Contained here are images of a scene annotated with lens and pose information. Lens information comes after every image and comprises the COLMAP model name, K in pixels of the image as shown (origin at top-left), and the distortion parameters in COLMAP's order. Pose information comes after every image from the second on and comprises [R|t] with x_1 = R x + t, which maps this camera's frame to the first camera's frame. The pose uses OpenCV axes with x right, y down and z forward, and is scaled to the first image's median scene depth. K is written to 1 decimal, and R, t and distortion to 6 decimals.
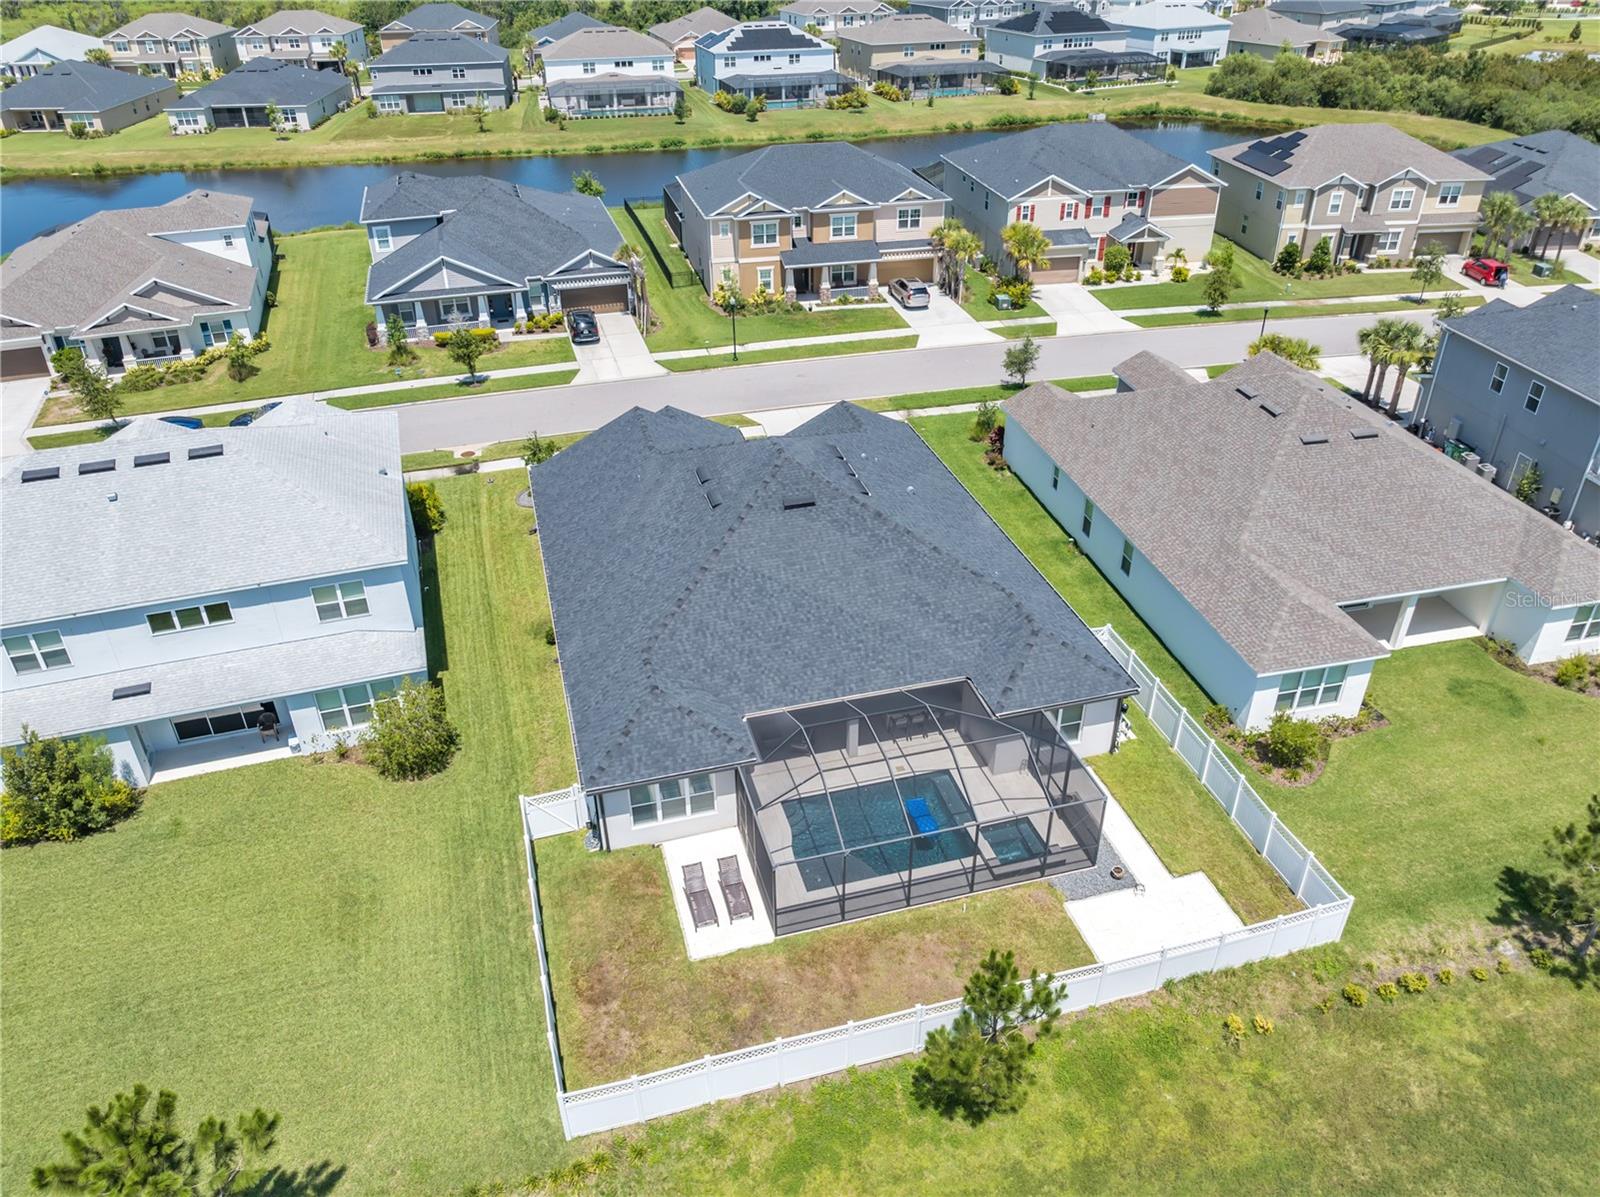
lens RADIAL K [[1144.7, 0, 800.0], [0, 1144.7, 598.5], [0, 0, 1]] dist [-0.050174, 0.019461]
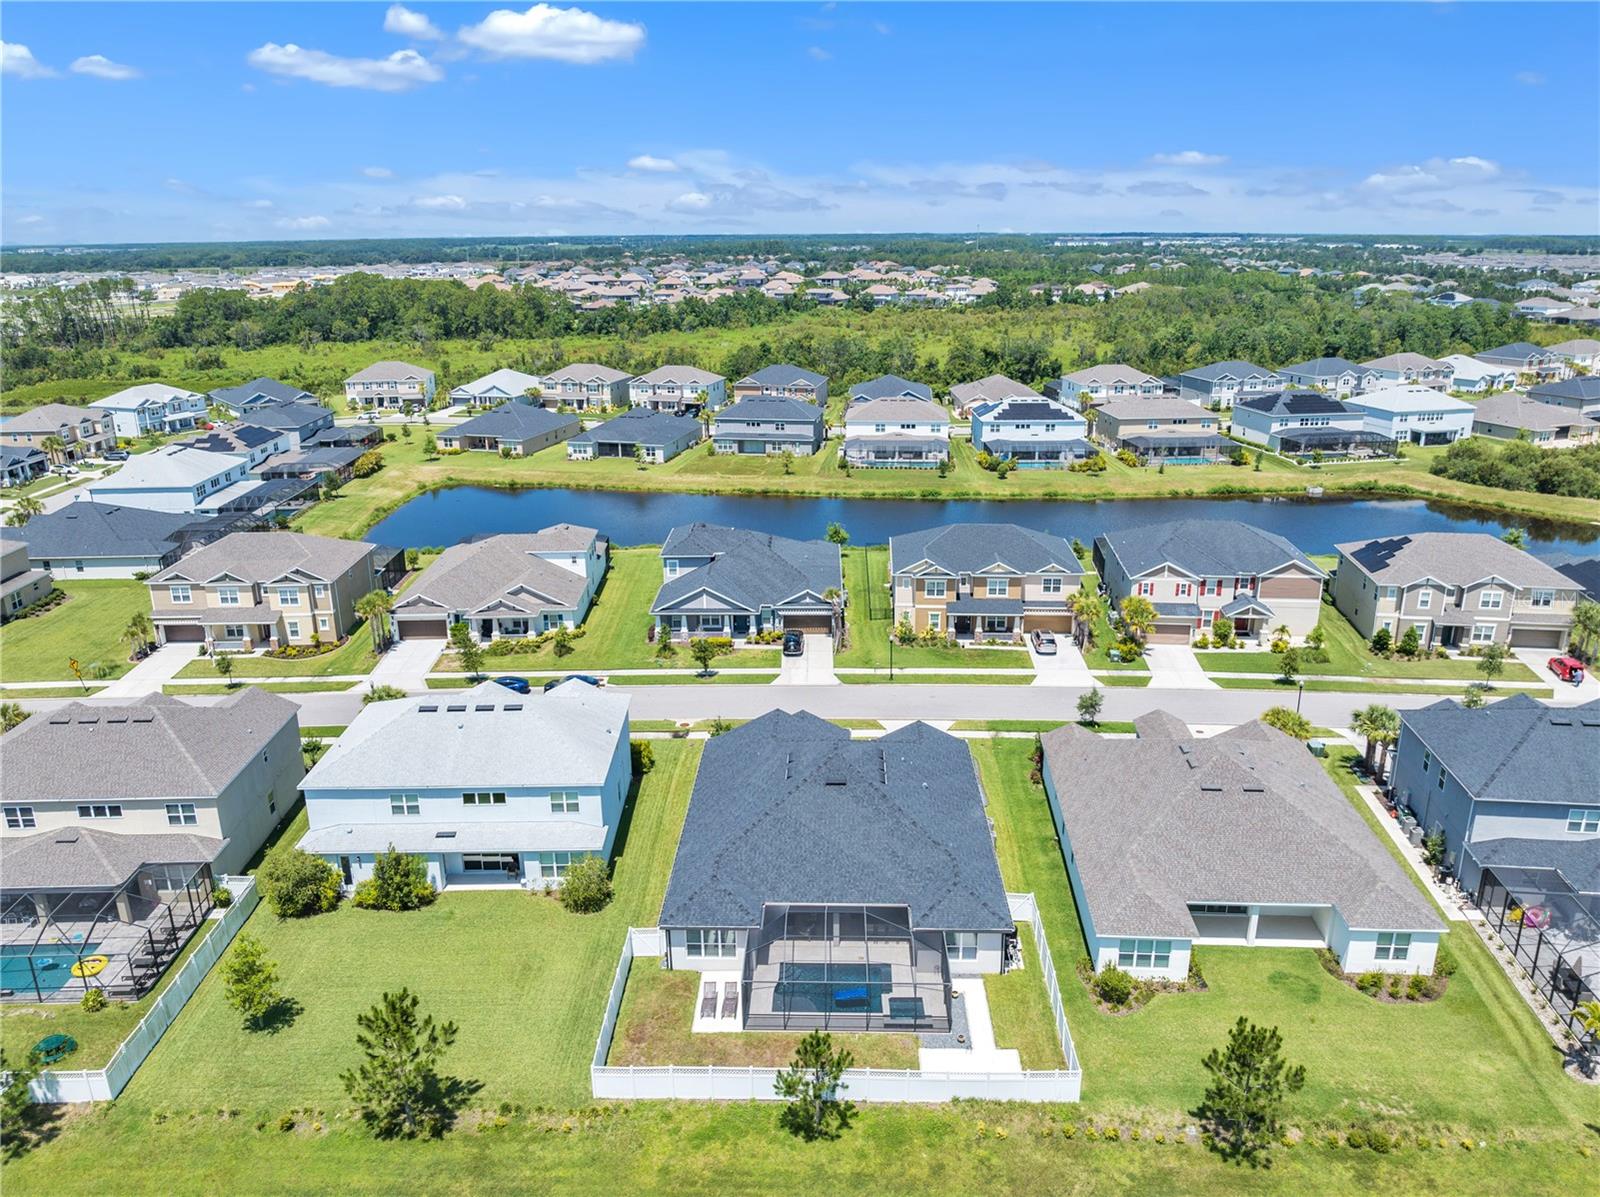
lens RADIAL K [[1162.7, 0, 800.0], [0, 1162.7, 598.5], [0, 0, 1]] dist [-0.032575, -0.007796]
pose [[0.953523, 0.089024, -0.287871, 0.224483], [-0.156063, 0.963145, -0.219078, 0.018394], [0.257758, 0.253822, 0.932274, -0.339610]]
